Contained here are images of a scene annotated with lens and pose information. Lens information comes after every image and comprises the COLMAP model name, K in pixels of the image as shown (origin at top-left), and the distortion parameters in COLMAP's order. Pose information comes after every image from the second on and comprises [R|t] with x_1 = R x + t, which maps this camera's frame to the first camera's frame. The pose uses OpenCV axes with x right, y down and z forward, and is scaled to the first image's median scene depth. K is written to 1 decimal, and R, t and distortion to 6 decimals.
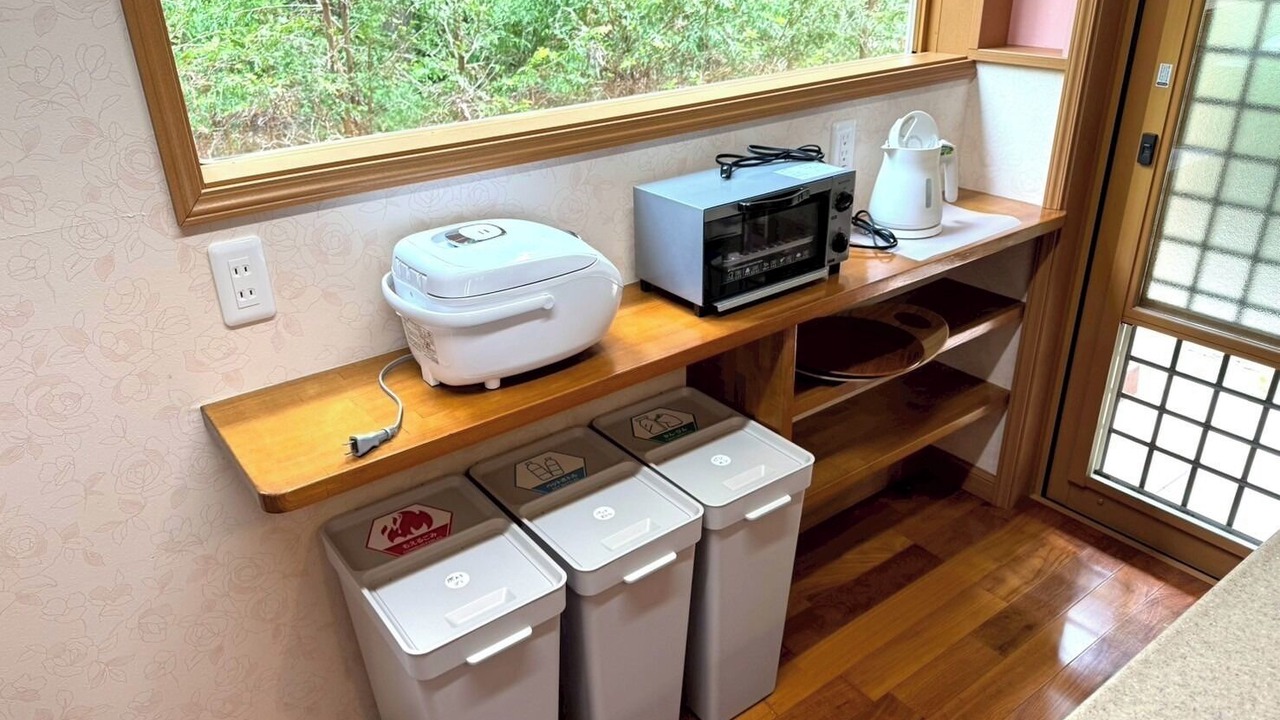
lens RADIAL K [[909.2, 0, 640.0], [0, 909.2, 360.0], [0, 0, 1]] dist [0.029264, -0.000597]
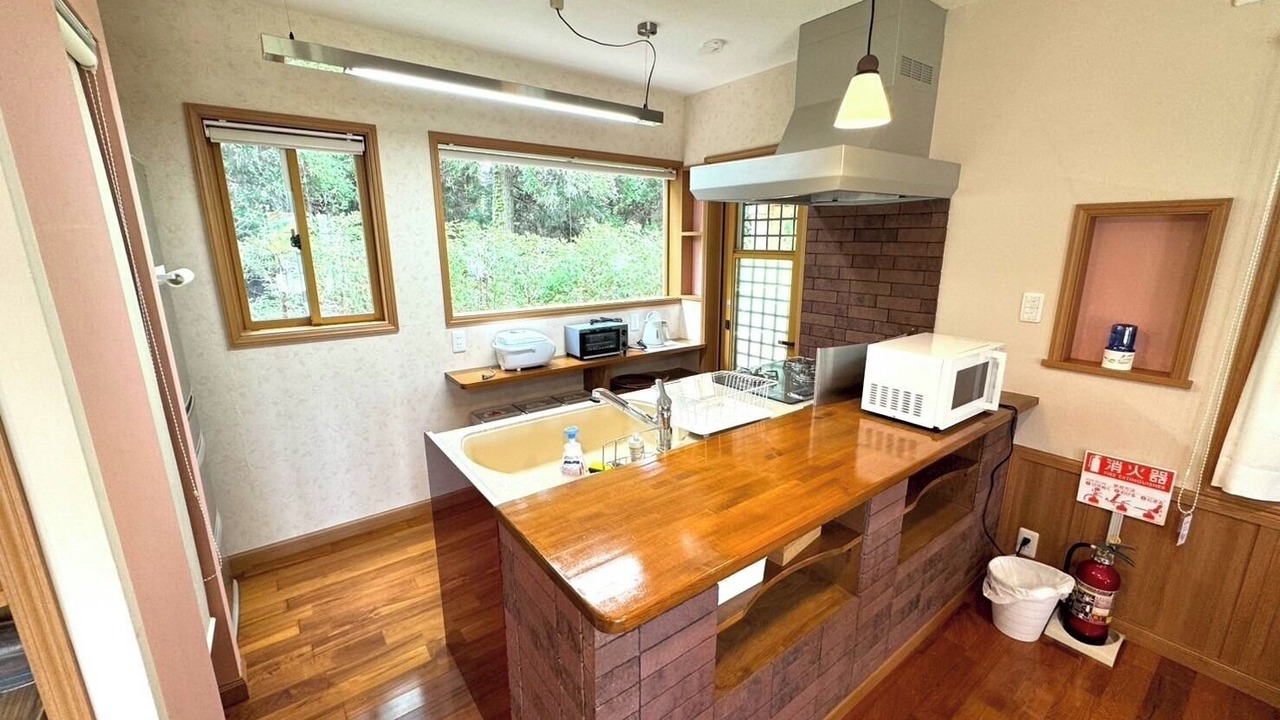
lens RADIAL K [[509.5, 0, 640.0], [0, 509.5, 360.0], [0, 0, 1]] dist [0.000836, 0.000081]
pose [[0.999759, 0.021402, 0.004812, 0.279839], [-0.019829, 0.975529, -0.218976, 0.369574], [-0.009381, 0.218828, 0.975718, -0.927202]]
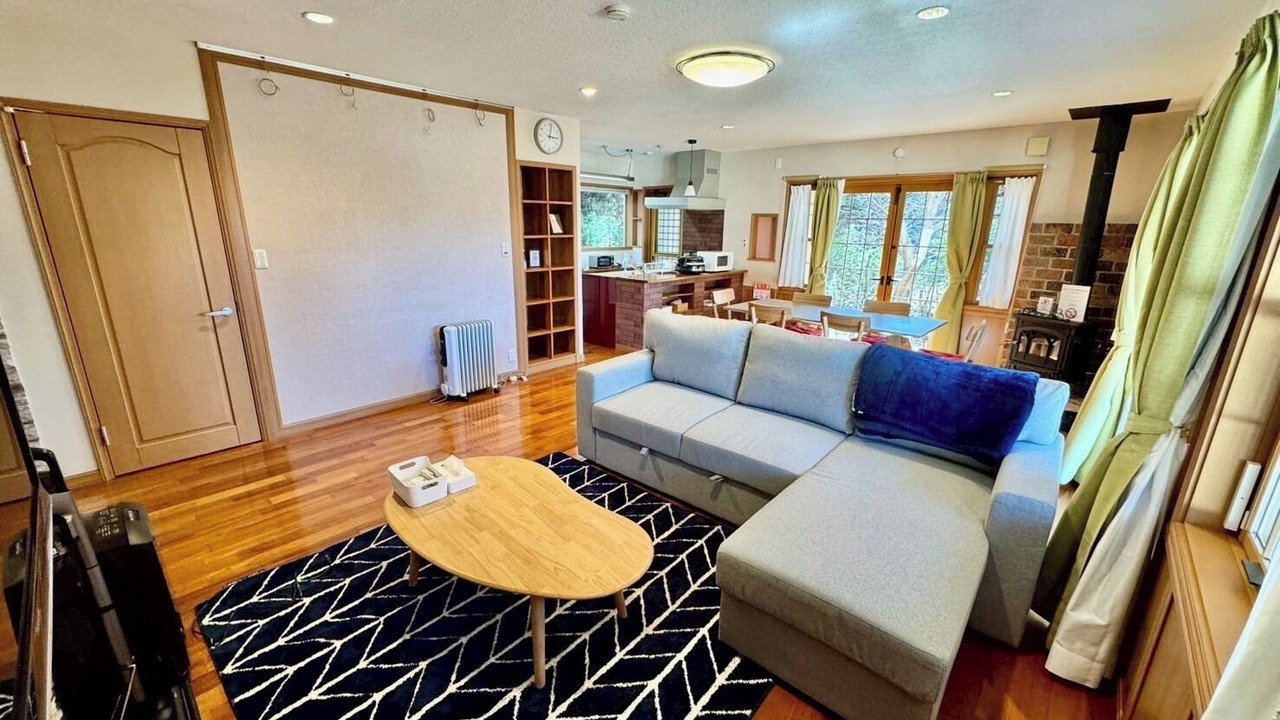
lens RADIAL K [[509.5, 0, 640.0], [0, 509.5, 360.0], [0, 0, 1]] dist [0.000836, 0.000081]
pose [[0.980789, -0.013935, 0.194573, -0.487700], [0.049193, 0.982876, -0.177578, 1.668755], [-0.188767, 0.183738, 0.964680, -3.598754]]
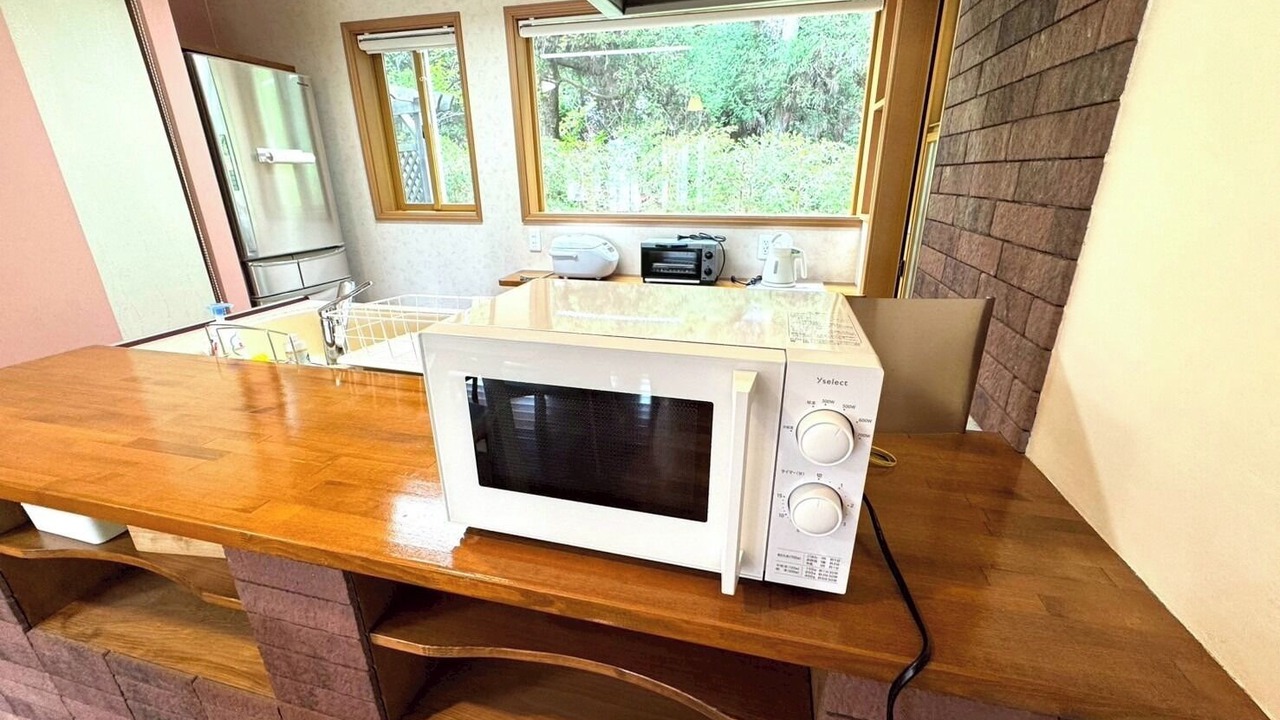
lens RADIAL K [[509.5, 0, 640.0], [0, 509.5, 360.0], [0, 0, 1]] dist [0.000836, 0.000081]
pose [[0.629373, 0.280881, -0.724566, 1.242532], [-0.346328, 0.936060, 0.062039, 0.083360], [0.695663, 0.211892, 0.686407, -0.067653]]
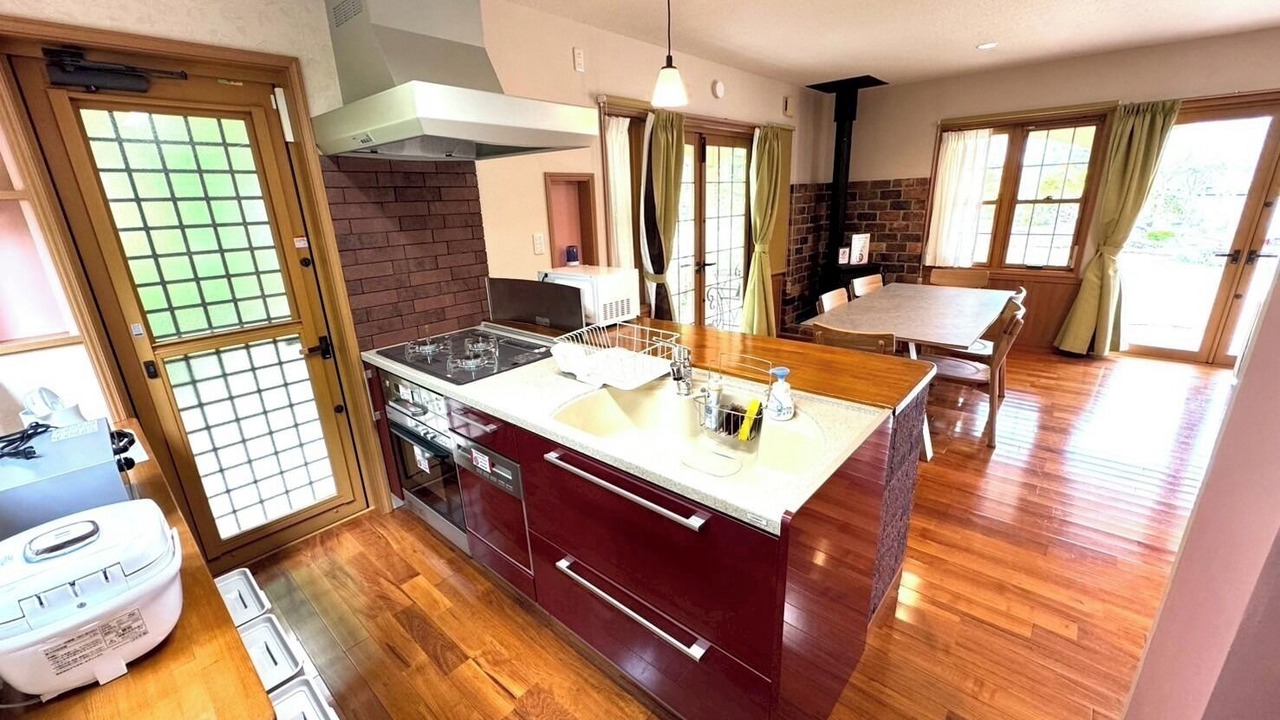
lens RADIAL K [[509.5, 0, 640.0], [0, 509.5, 360.0], [0, 0, 1]] dist [0.000836, 0.000081]
pose [[-0.202135, -0.263072, 0.943363, -0.677283], [0.467353, 0.820584, 0.328973, -0.155225], [-0.860653, 0.507380, -0.042922, 0.273108]]
